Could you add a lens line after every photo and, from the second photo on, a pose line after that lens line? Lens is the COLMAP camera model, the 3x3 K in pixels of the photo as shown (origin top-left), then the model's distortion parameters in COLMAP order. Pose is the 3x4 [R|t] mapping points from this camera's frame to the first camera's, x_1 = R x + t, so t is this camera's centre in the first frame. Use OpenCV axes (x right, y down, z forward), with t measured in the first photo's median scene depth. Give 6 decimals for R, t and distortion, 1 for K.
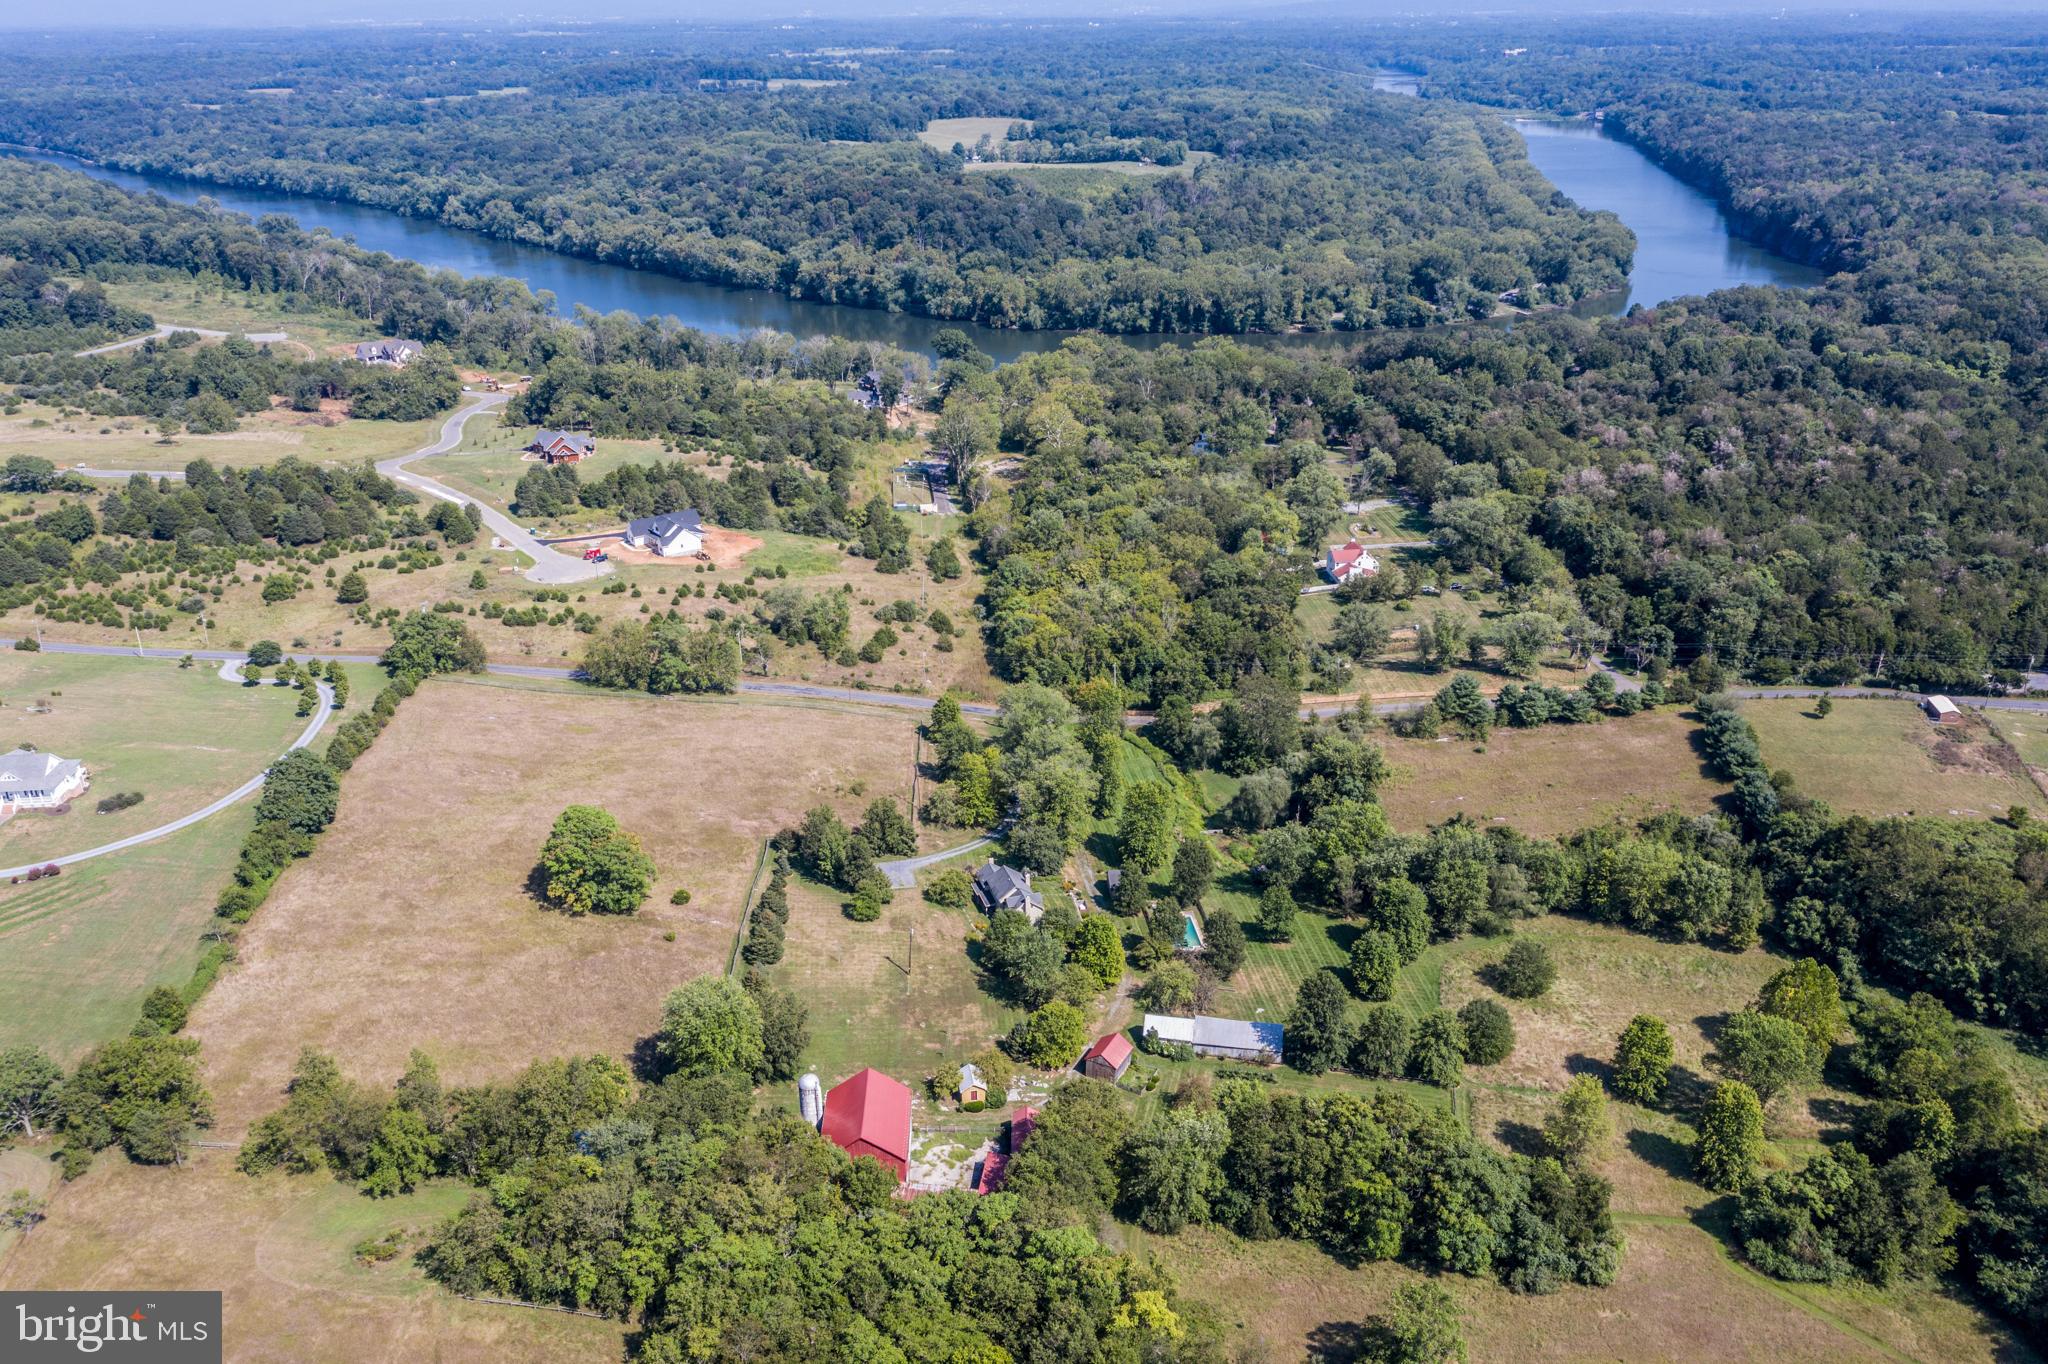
lens RADIAL K [[1627.7, 0, 1025.0], [0, 1627.7, 673.6], [0, 0, 1]] dist [-0.005102, 0.003827]
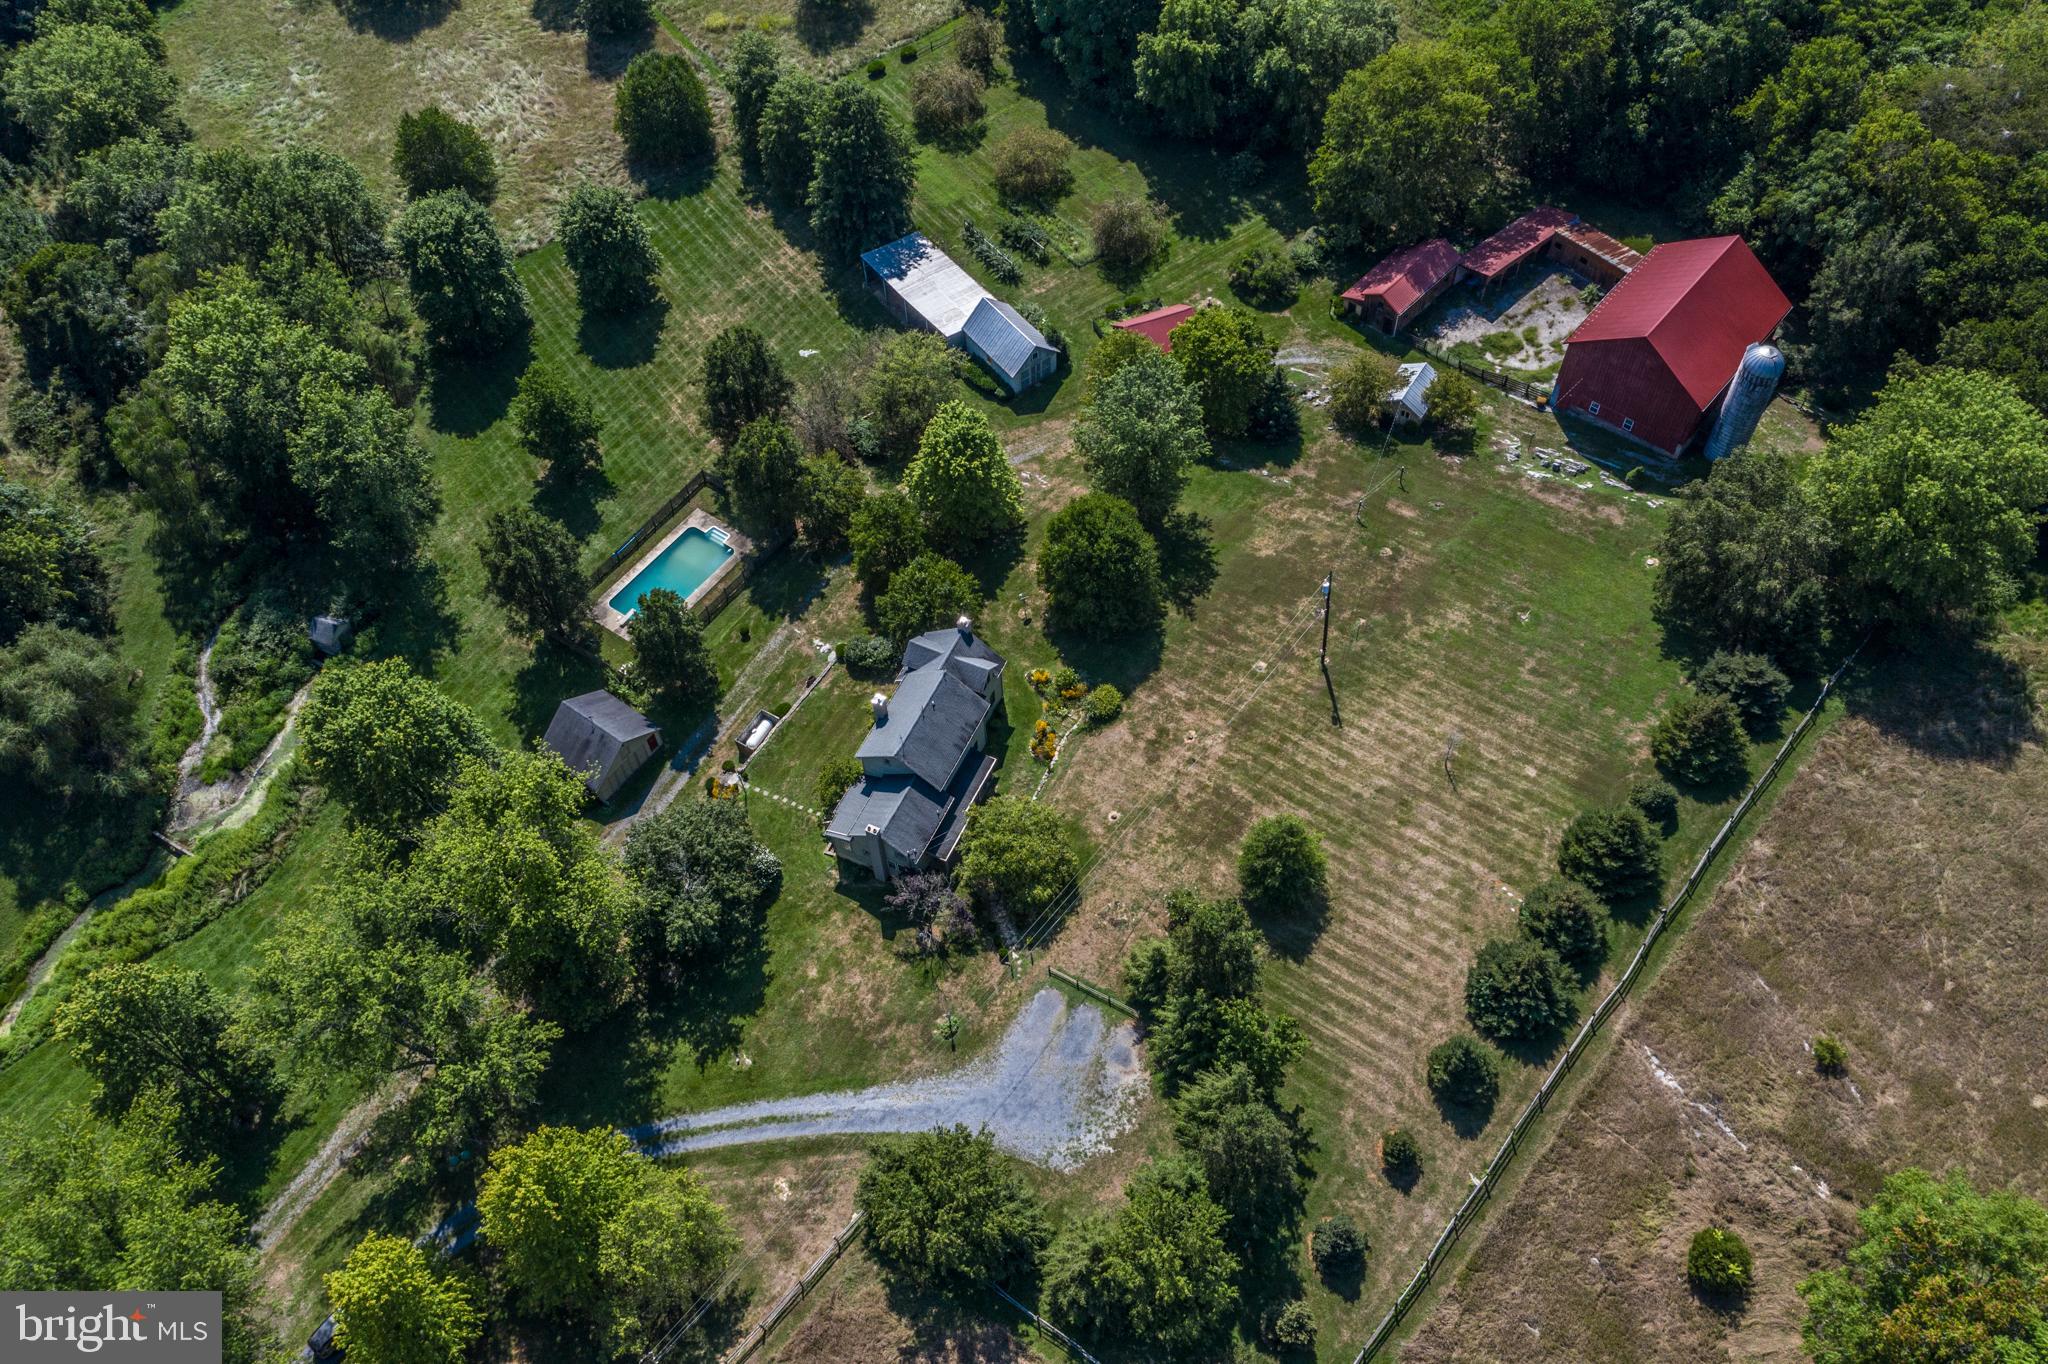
lens RADIAL K [[1629.2, 0, 1025.7], [0, 1629.2, 676.6], [0, 0, 1]] dist [-0.005782, 0.000710]
pose [[-0.743016, -0.519564, 0.421878, -0.151713], [0.291142, 0.316665, 0.902751, -0.177120], [-0.602631, 0.793585, -0.084020, 0.832403]]
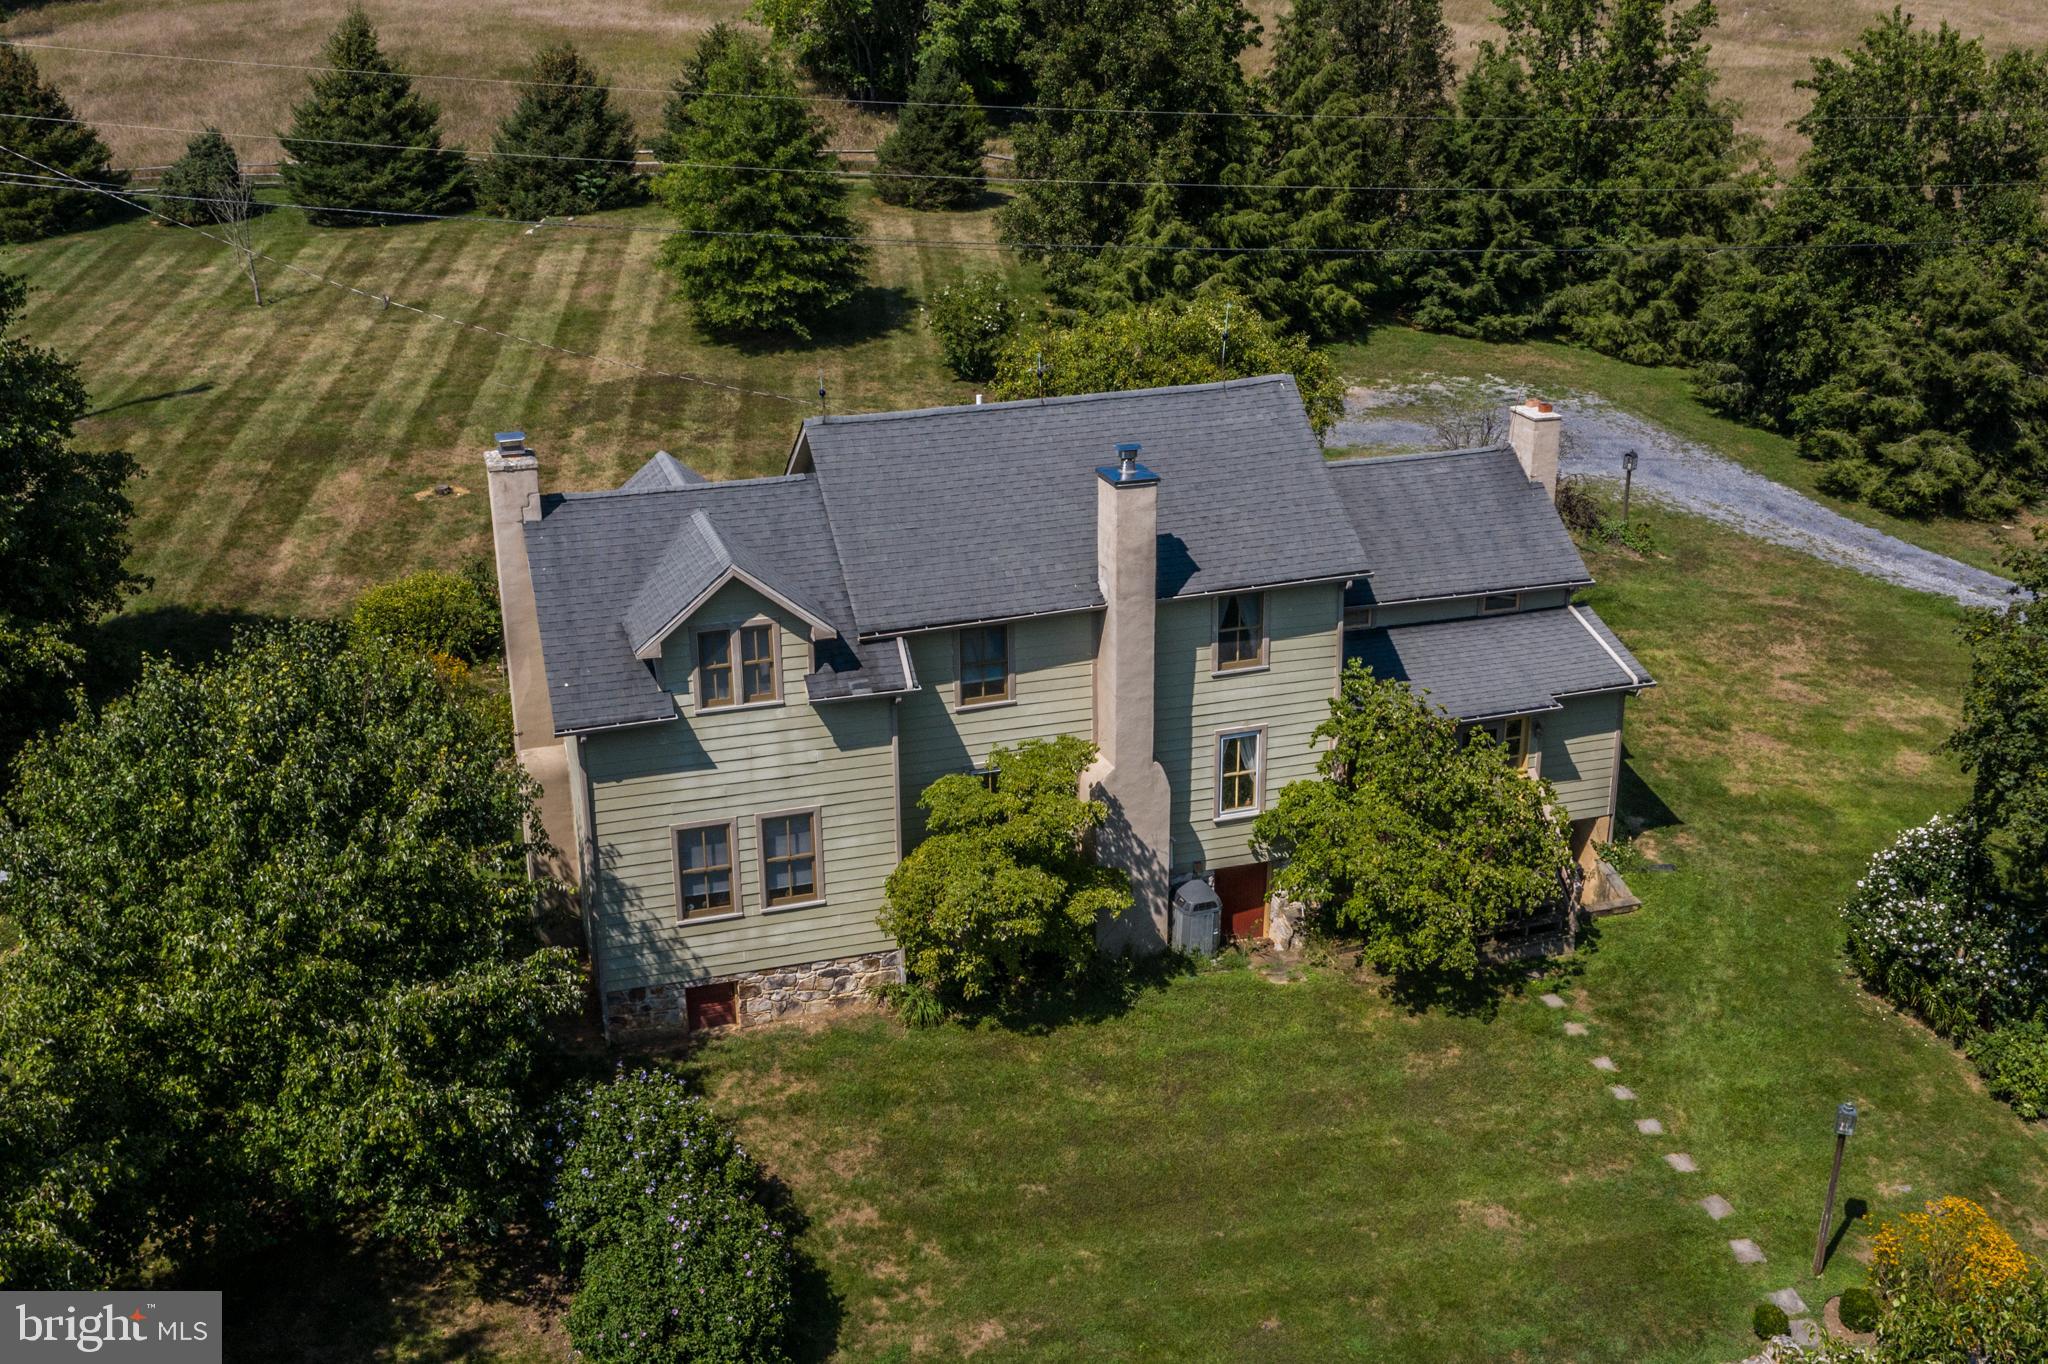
lens RADIAL K [[2119.9, 0, 1022.3], [0, 2119.9, 719.1], [0, 0, 1]] dist [-0.001743, -0.001745]
pose [[0.010369, 0.376318, -0.926433, 0.082282], [-0.375315, 0.860211, 0.345218, 0.082861], [0.926839, 0.344124, 0.150157, 0.813358]]
